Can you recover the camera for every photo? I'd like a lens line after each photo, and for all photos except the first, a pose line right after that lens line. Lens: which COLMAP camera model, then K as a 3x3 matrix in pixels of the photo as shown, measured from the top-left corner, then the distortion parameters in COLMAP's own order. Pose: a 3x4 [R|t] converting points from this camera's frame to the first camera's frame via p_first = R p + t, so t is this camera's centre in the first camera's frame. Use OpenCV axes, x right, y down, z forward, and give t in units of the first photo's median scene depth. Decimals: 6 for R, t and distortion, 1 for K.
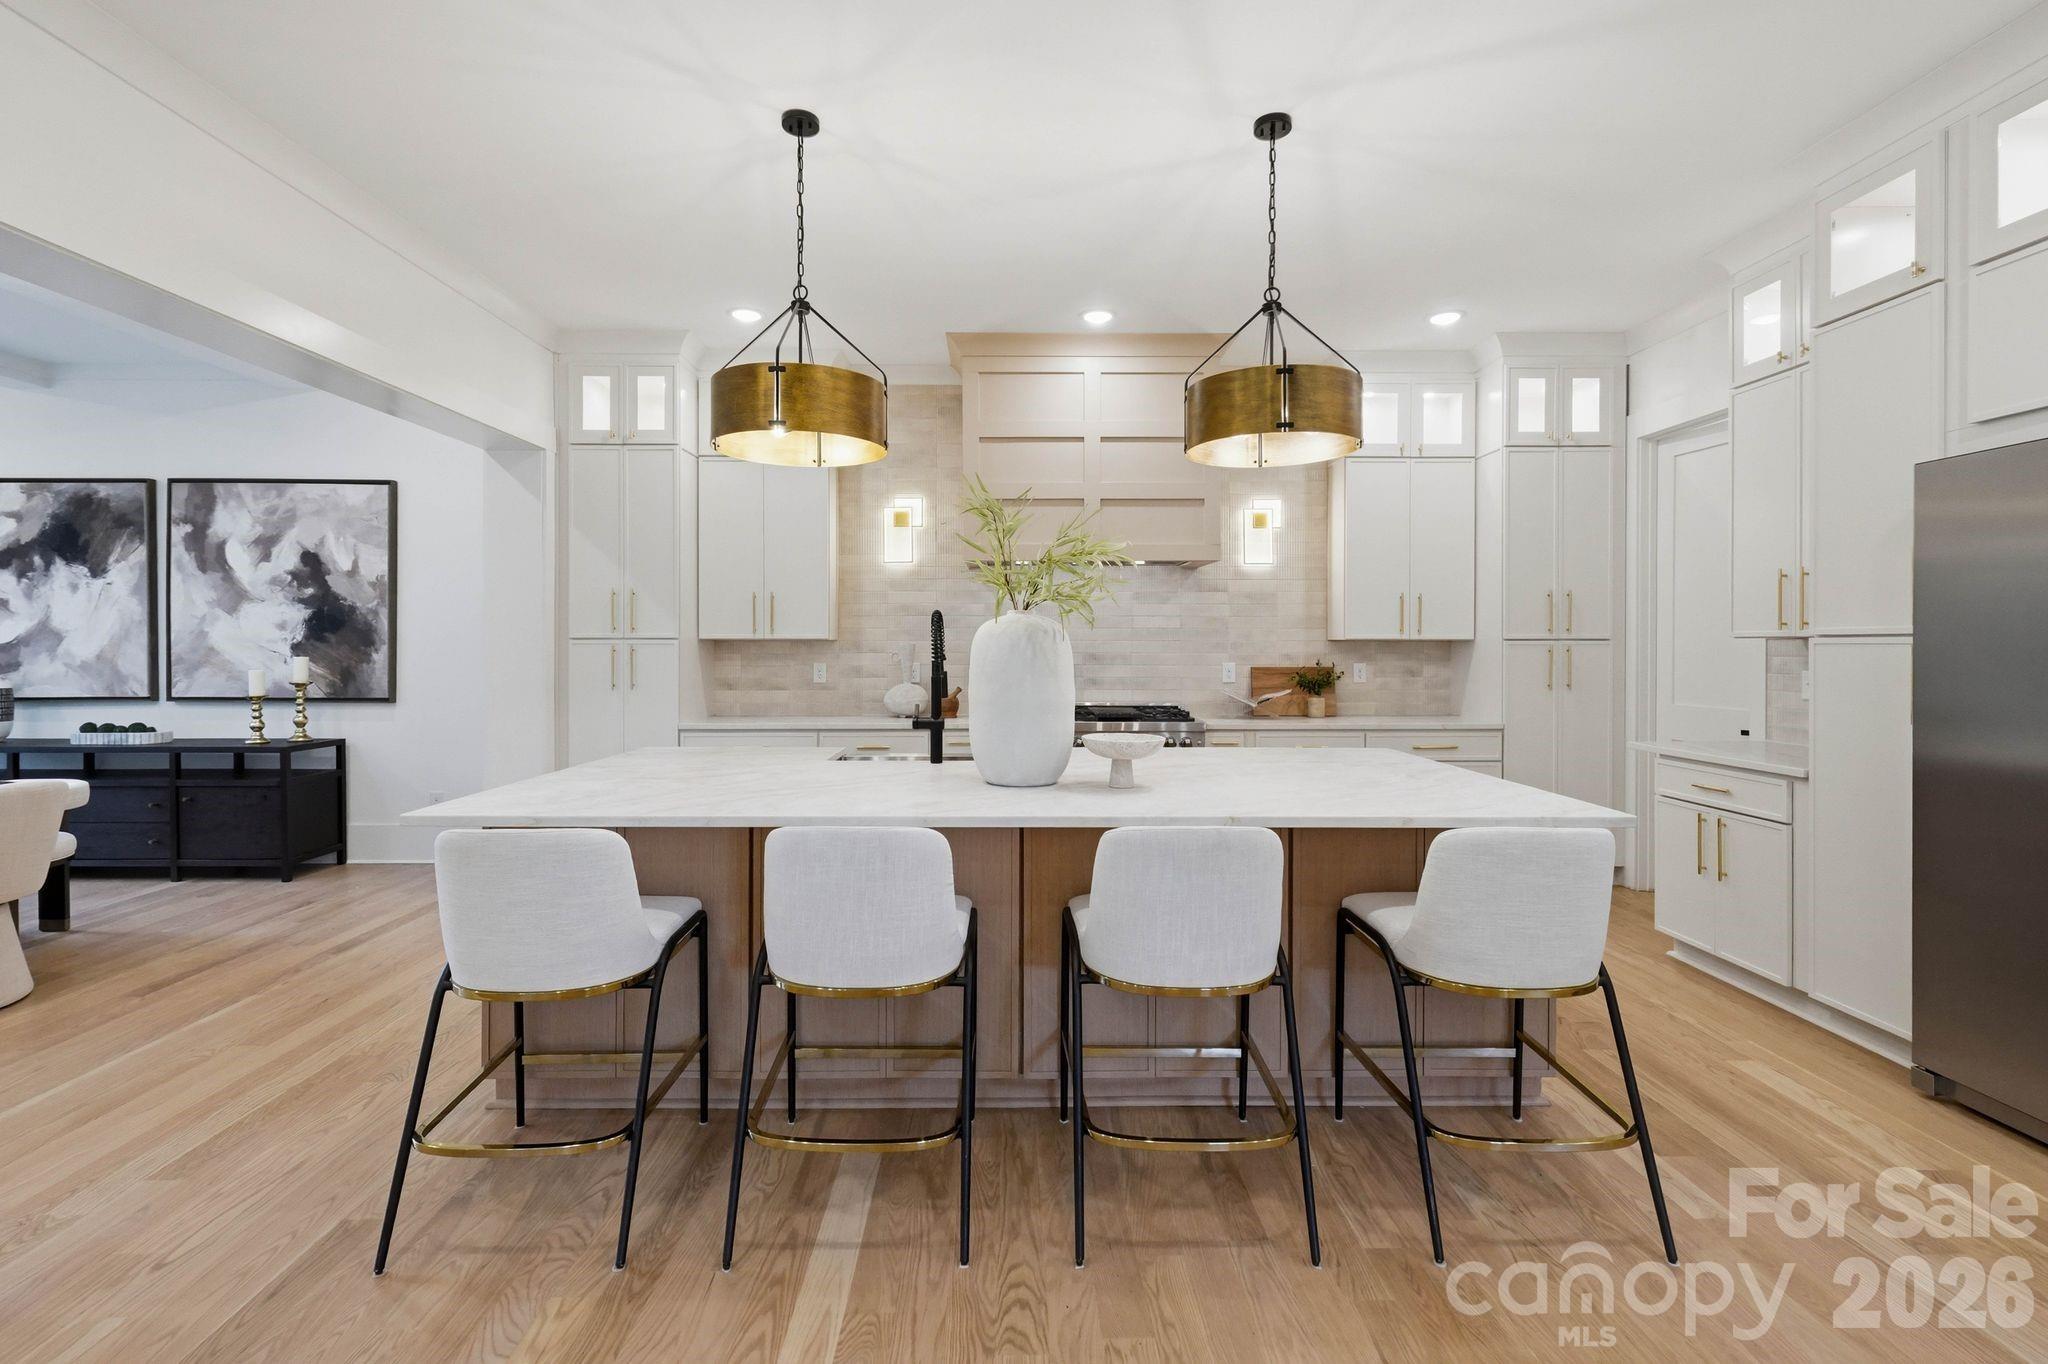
lens RADIAL K [[921.5, 0, 1019.4], [0, 921.5, 646.2], [0, 0, 1]] dist [-0.000019, 0.000057]
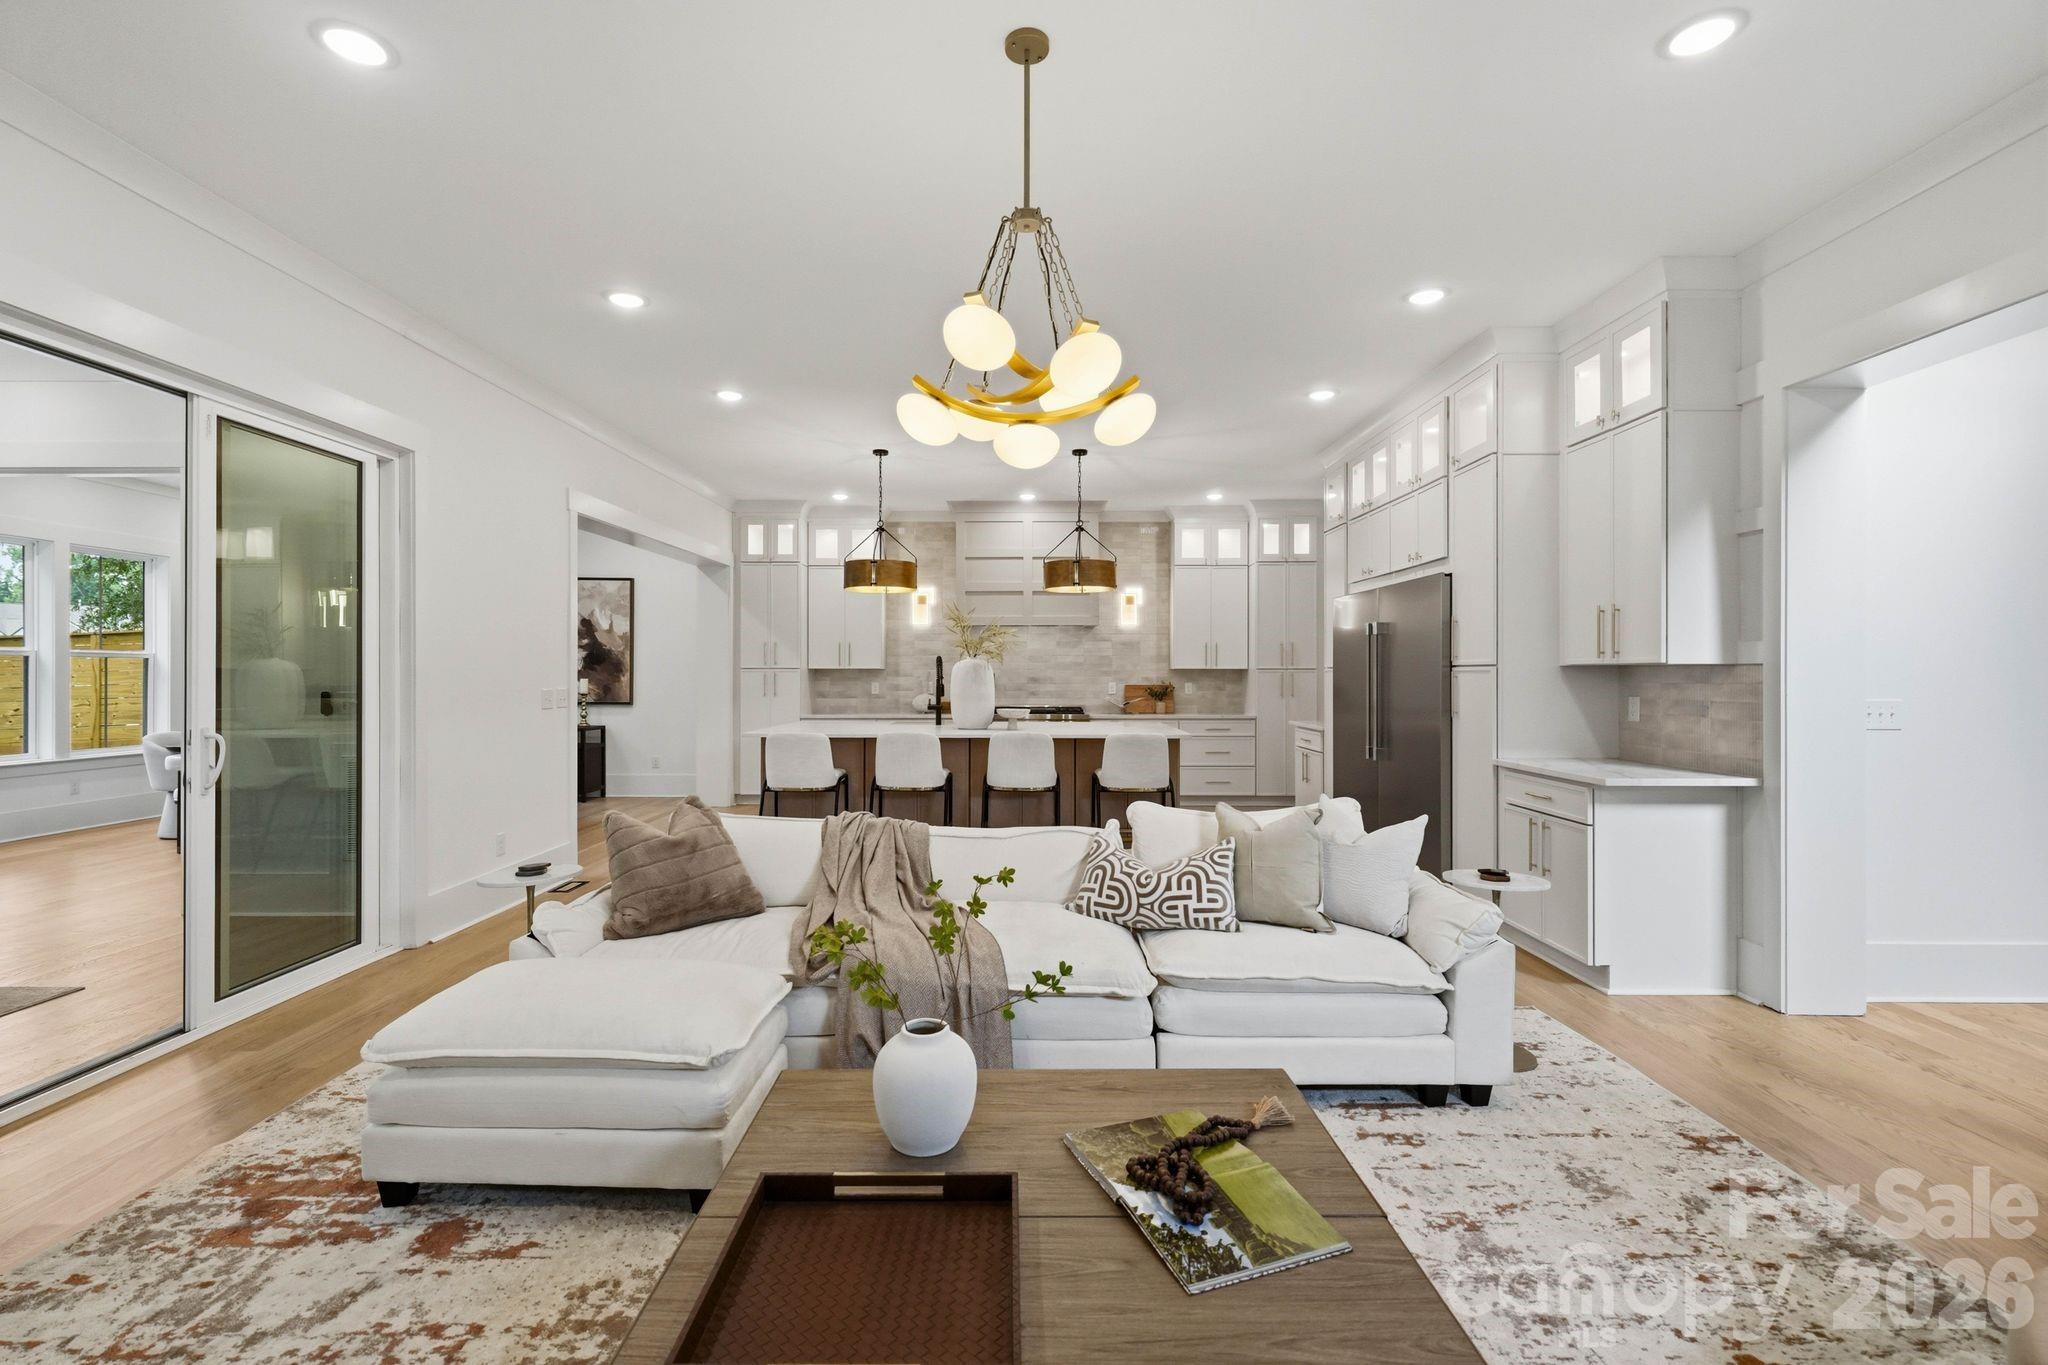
lens RADIAL K [[877.7, 0, 1019.5], [0, 877.7, 677.0], [0, 0, 1]] dist [-0.000341, -0.000021]
pose [[0.999879, 0.000569, -0.015561, 0.082265], [-0.000504, 0.999991, 0.004205, 0.000878], [0.015563, -0.004196, 0.999870, -0.661037]]
